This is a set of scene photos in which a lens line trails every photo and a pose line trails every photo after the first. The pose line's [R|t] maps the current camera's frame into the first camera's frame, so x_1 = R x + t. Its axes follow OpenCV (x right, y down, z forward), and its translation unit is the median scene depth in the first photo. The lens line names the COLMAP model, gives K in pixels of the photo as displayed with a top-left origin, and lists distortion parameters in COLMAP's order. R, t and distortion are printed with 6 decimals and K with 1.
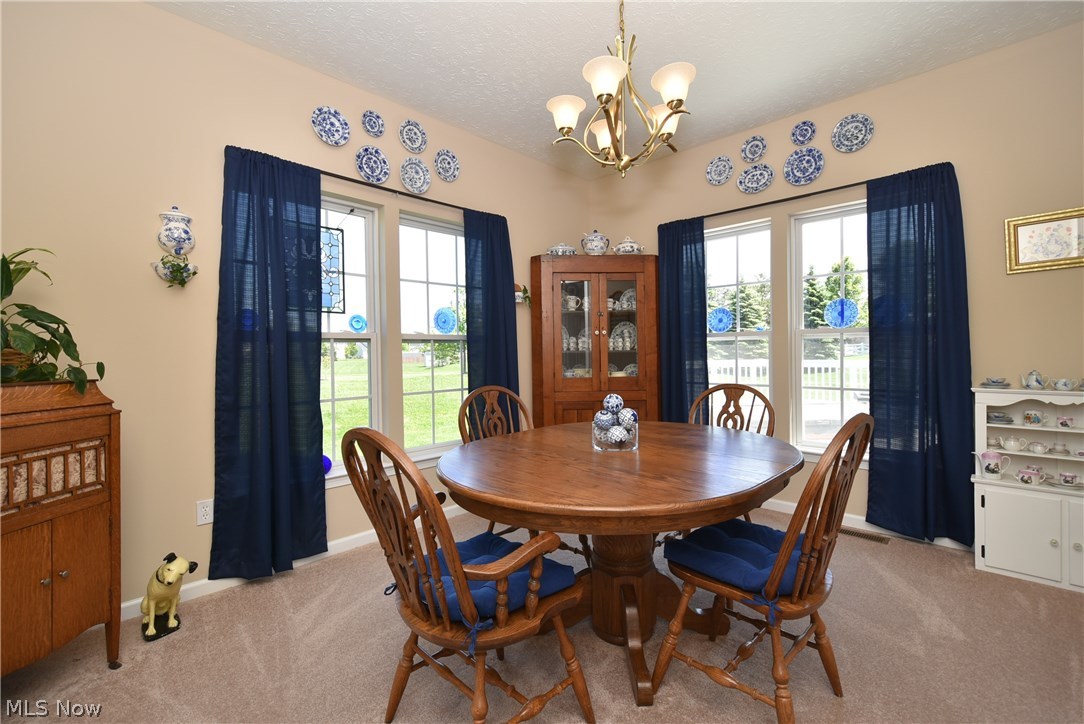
lens RADIAL K [[476.5, 0, 547.8], [0, 476.5, 355.1], [0, 0, 1]] dist [-0.001173, -0.002606]
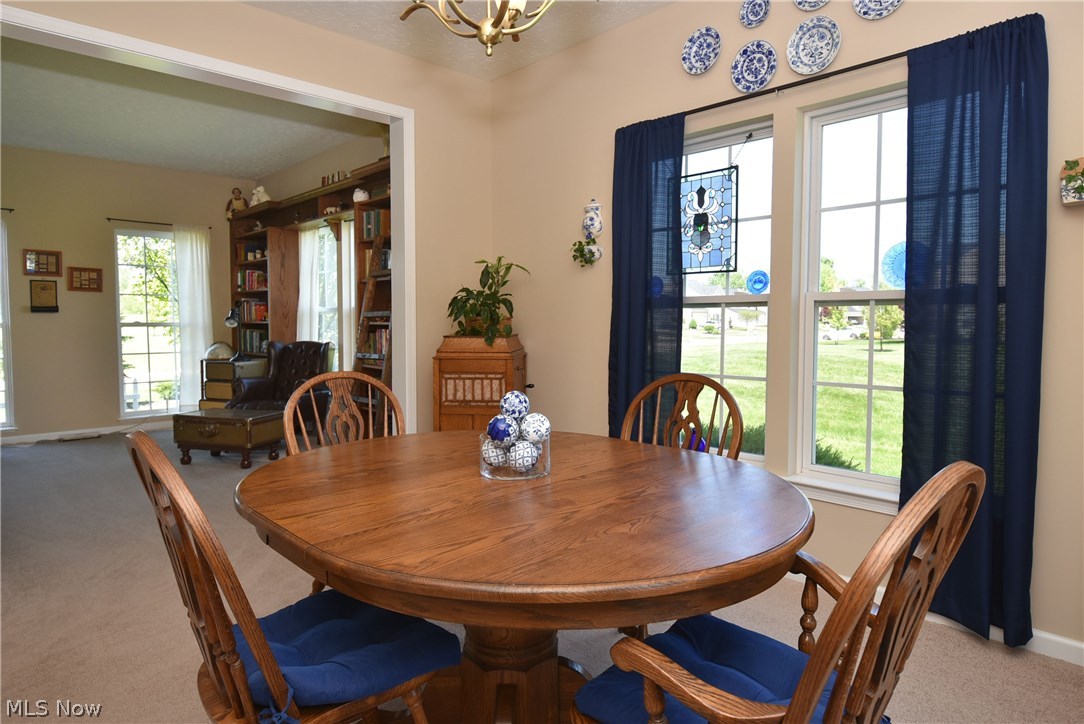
lens RADIAL K [[642.5, 0, 543.9], [0, 642.5, 353.2], [0, 0, 1]] dist [-0.001289, -0.000797]
pose [[-0.059718, 0.063743, -0.996178, 0.679093], [-0.006886, 0.997909, 0.064266, -0.017103], [0.998192, 0.010698, -0.059154, 0.743338]]
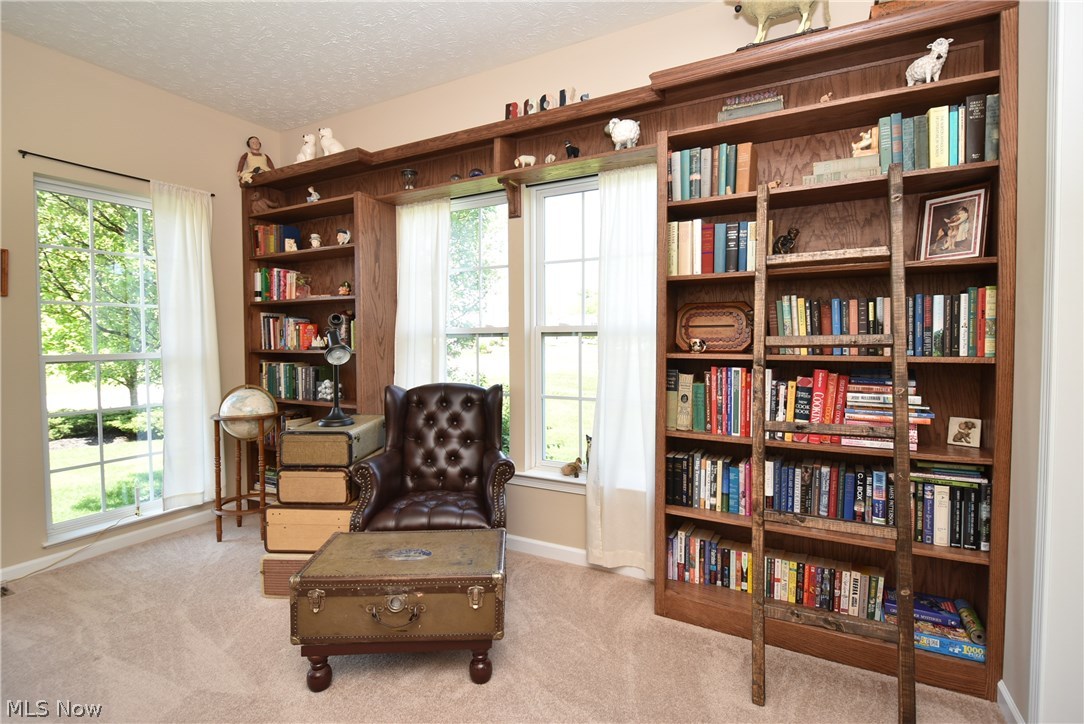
lens RADIAL K [[513.0, 0, 545.7], [0, 513.0, 355.9], [0, 0, 1]] dist [-0.002781, -0.008208]
pose [[0.257362, 0.044214, -0.965303, -0.365410], [-0.005888, 0.999006, 0.044188, -0.015583], [0.966297, -0.005688, 0.257367, -0.237118]]
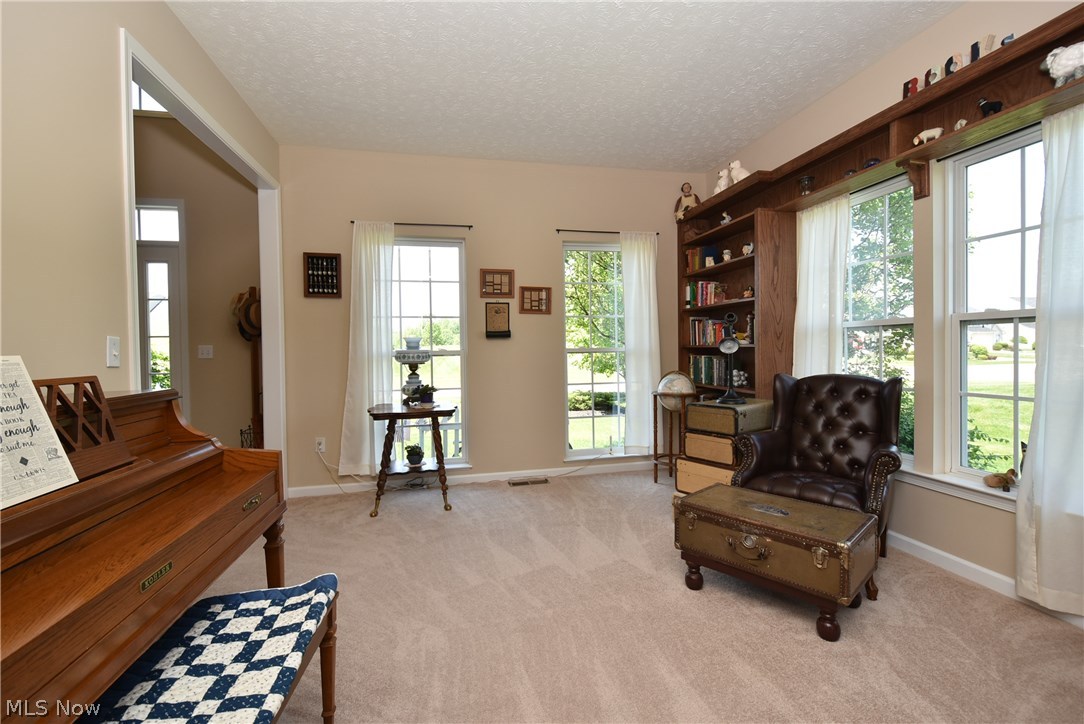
lens RADIAL K [[476.5, 0, 542.3], [0, 476.5, 357.9], [0, 0, 1]] dist [-0.001173, -0.002606]
pose [[-0.571448, 0.038401, -0.819739, -0.249087], [0.016884, 0.999243, 0.035040, 0.006672], [0.820465, 0.006183, -0.571664, -0.106487]]
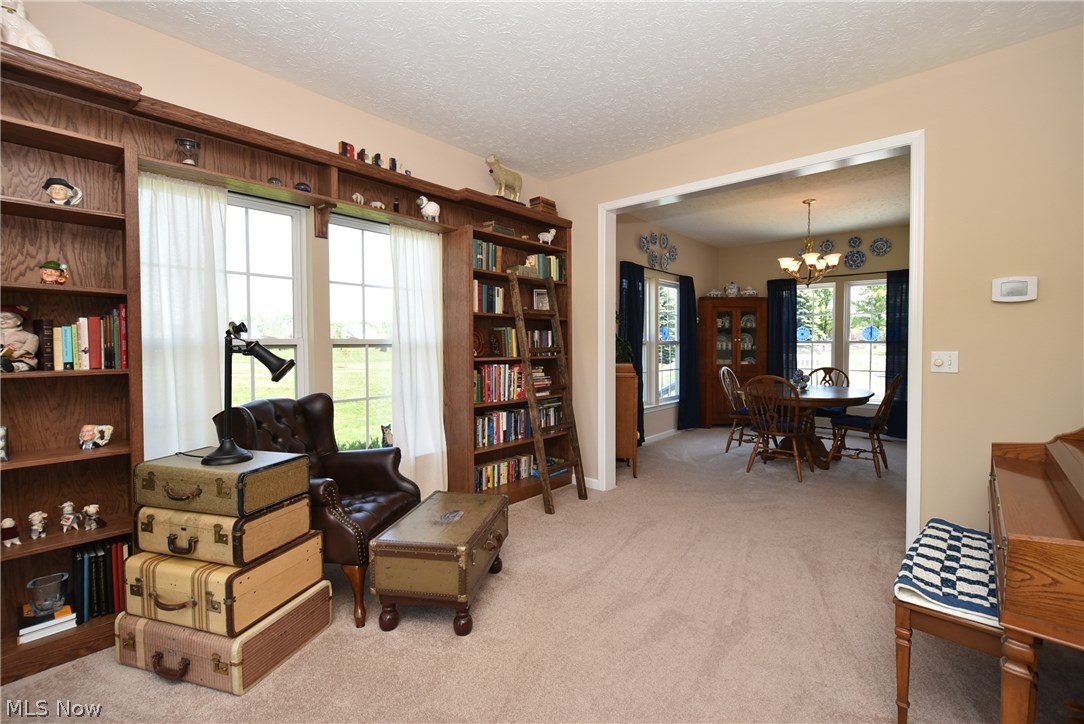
lens RADIAL K [[476.5, 0, 544.2], [0, 476.5, 356.3], [0, 0, 1]] dist [-0.001173, -0.002606]
pose [[0.999229, 0.011392, 0.037564, -0.918924], [-0.012189, 0.999704, 0.021043, -0.018380], [-0.037313, -0.021484, 0.999073, -1.051647]]
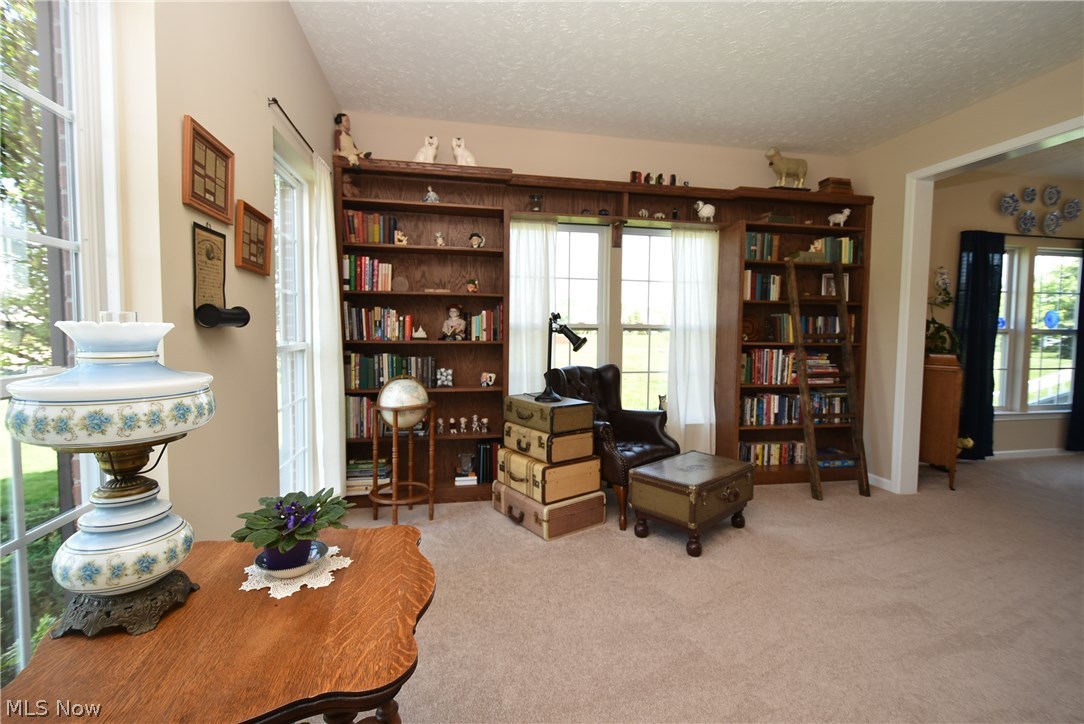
lens RADIAL K [[476.5, 0, 536.7], [0, 476.5, 355.3], [0, 0, 1]] dist [-0.001173, -0.002606]
pose [[0.808626, 0.054553, -0.585789, -0.741569], [-0.024351, 0.997942, 0.059321, -0.014263], [0.587819, -0.033704, 0.808290, -1.237752]]
